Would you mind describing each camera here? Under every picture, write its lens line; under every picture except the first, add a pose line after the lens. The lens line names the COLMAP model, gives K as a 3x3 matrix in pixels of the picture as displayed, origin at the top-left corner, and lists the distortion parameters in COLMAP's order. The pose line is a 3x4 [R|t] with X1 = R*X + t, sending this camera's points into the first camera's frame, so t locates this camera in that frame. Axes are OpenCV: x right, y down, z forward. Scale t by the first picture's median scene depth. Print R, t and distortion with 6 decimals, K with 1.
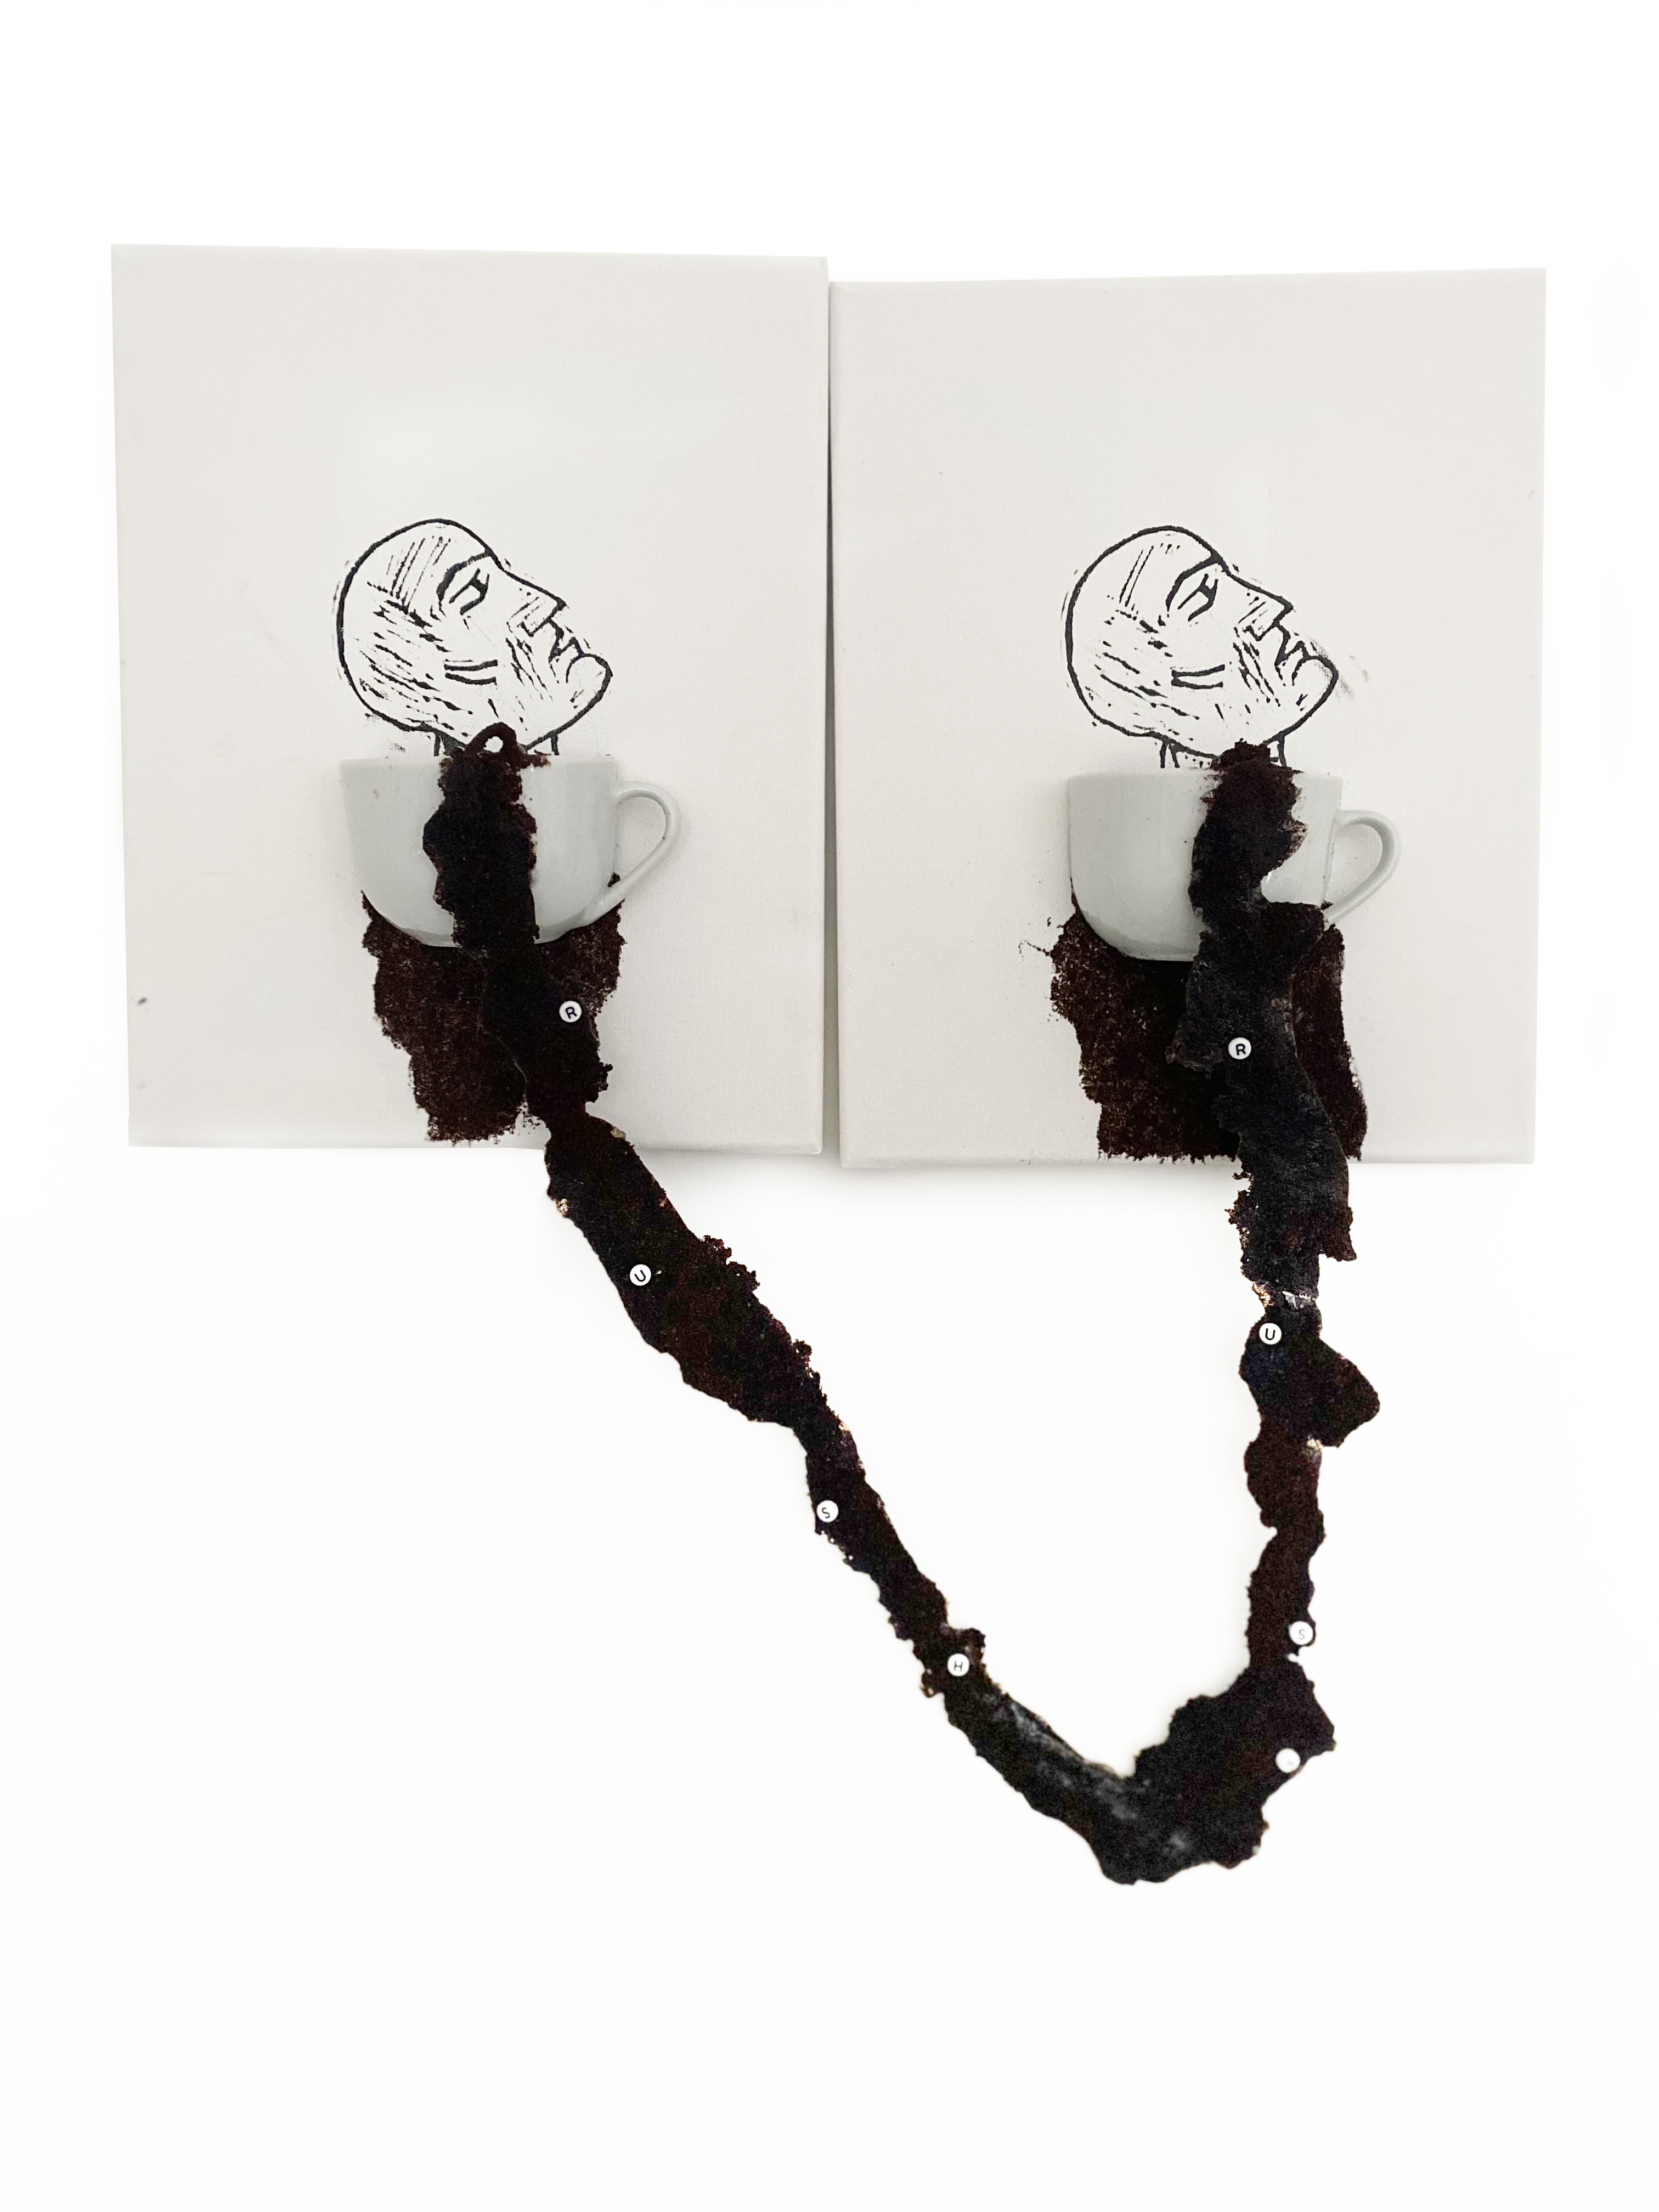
lens RADIAL K [[1719.8, 0, 847.0], [0, 1719.8, 1099.3], [0, 0, 1]] dist [0.009478, -0.022337]
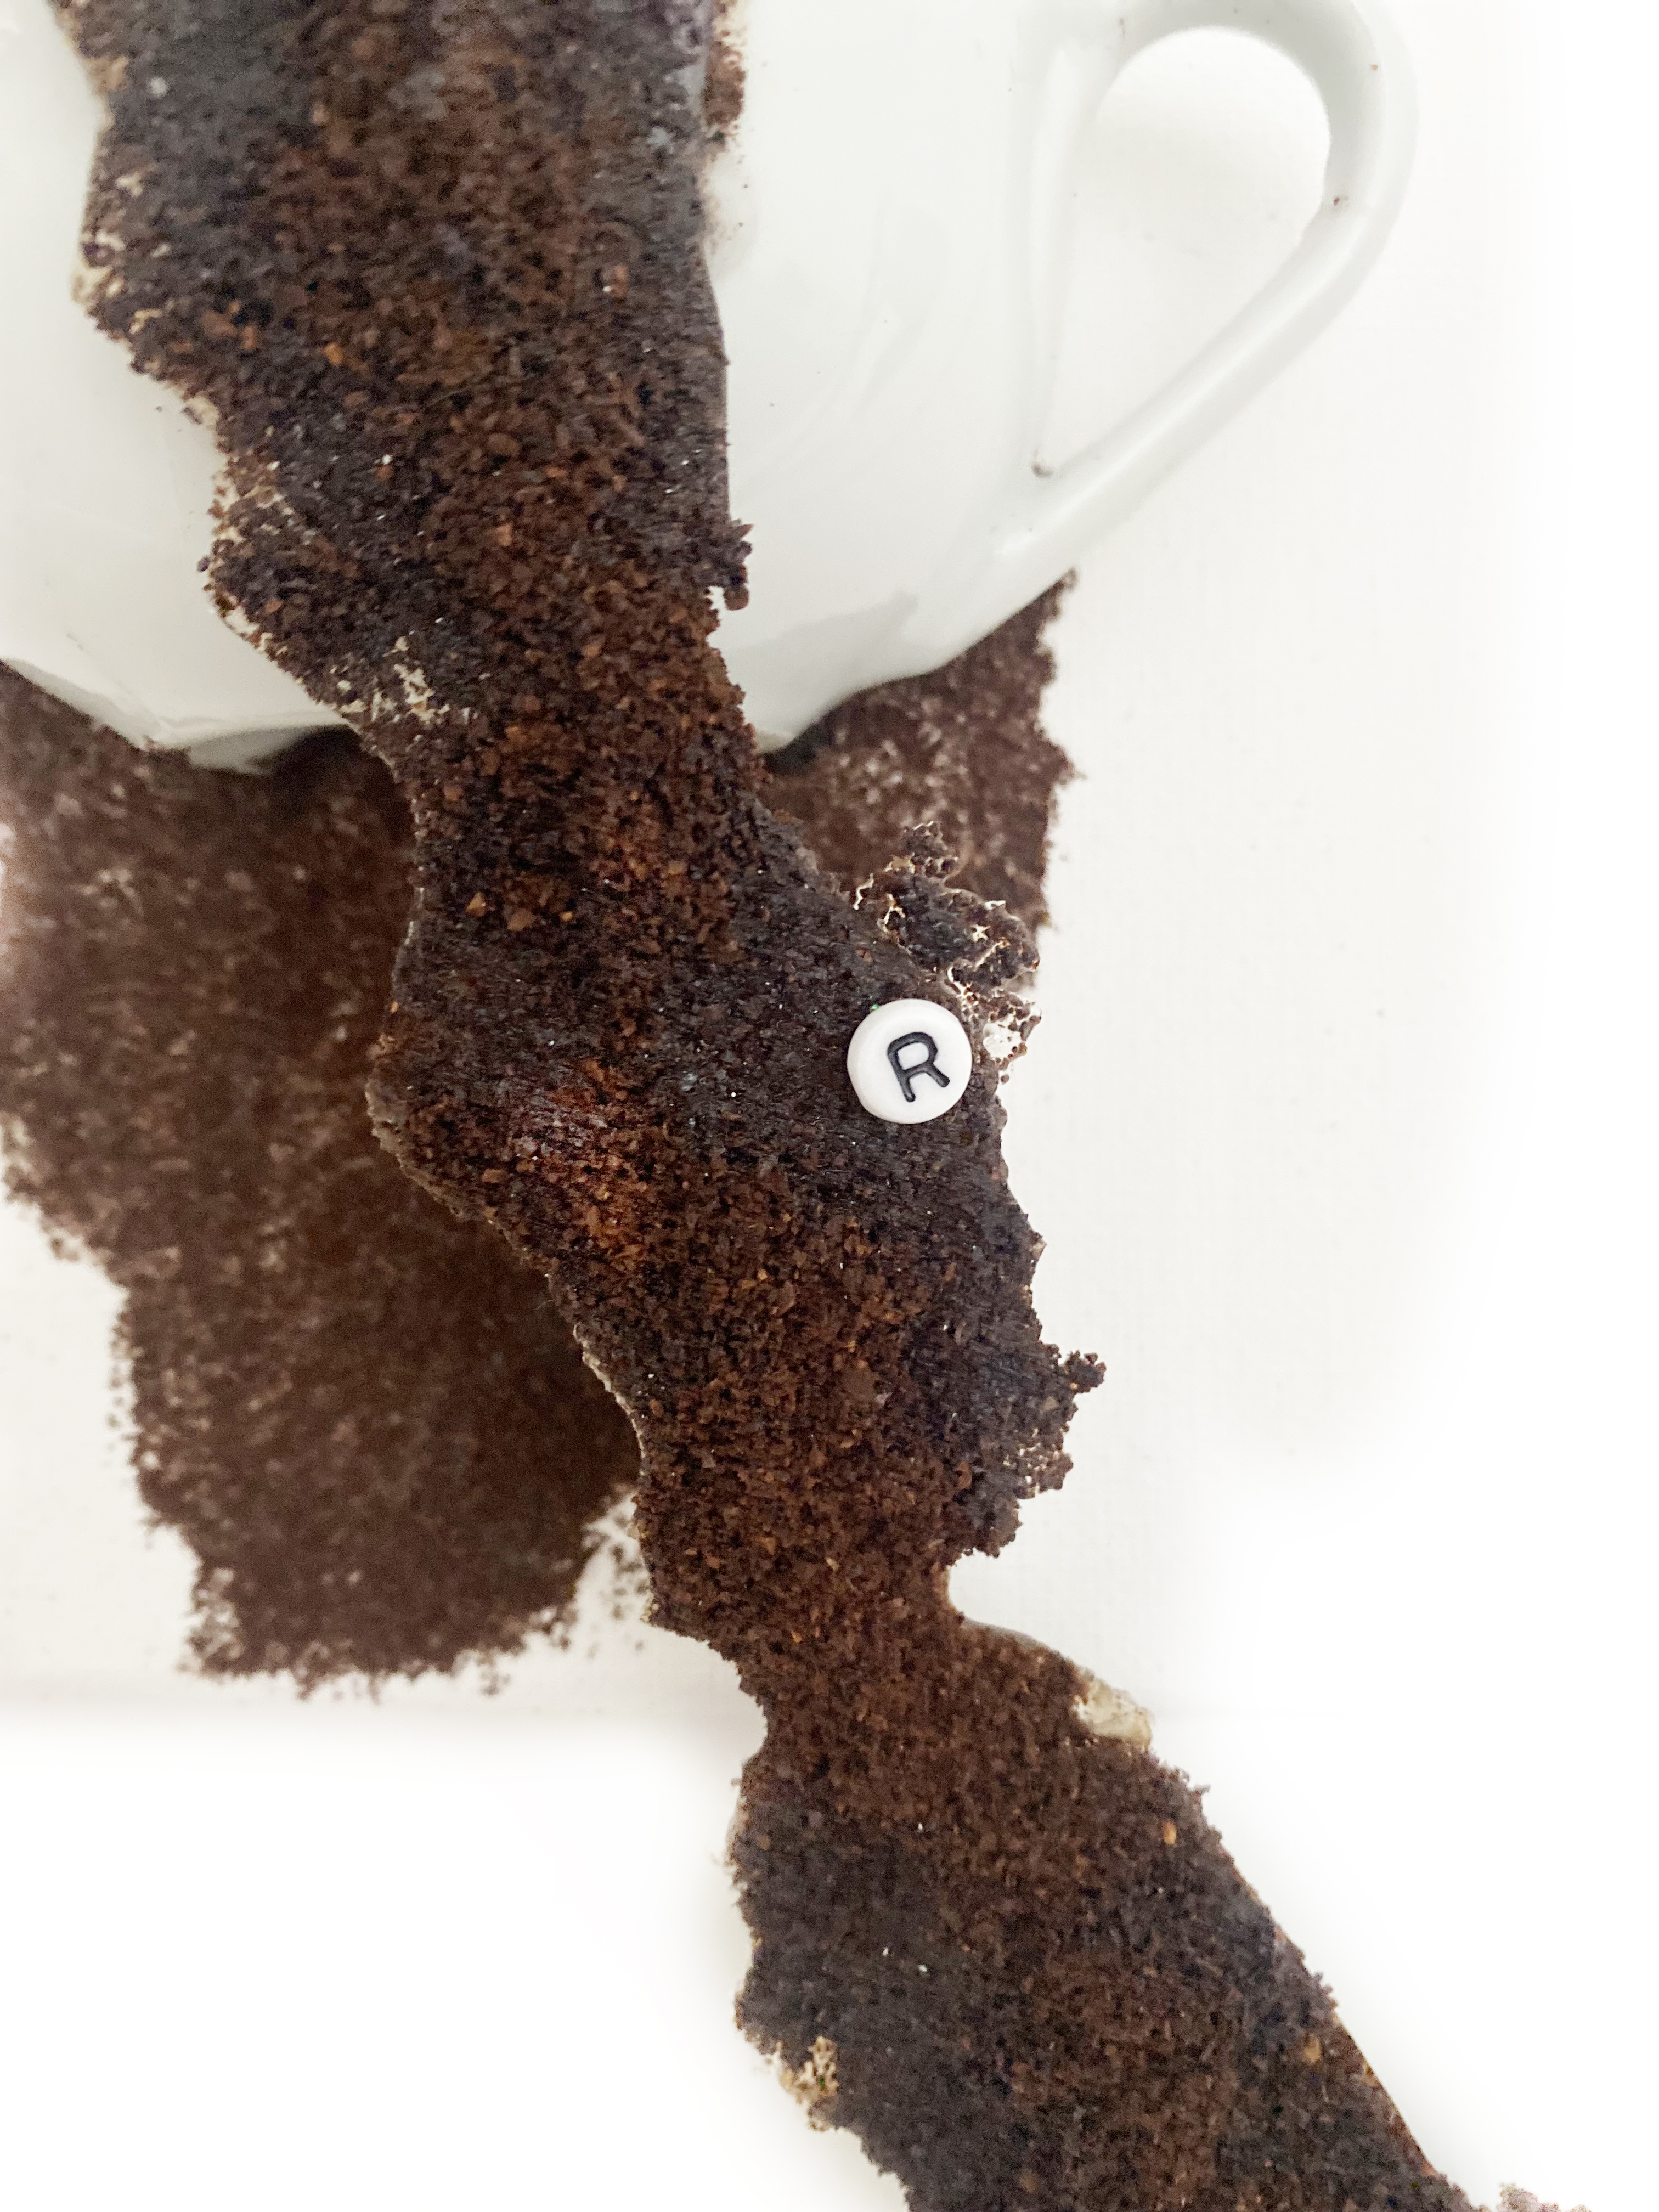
lens RADIAL K [[1719.8, 0, 812.1], [0, 1719.8, 1097.8], [0, 0, 1]] dist [0.009478, -0.022337]
pose [[0.998518, -0.003979, -0.054283, -0.154246], [-0.001294, 0.995306, -0.096765, -0.029423], [0.054413, 0.096691, 0.993826, 0.794228]]
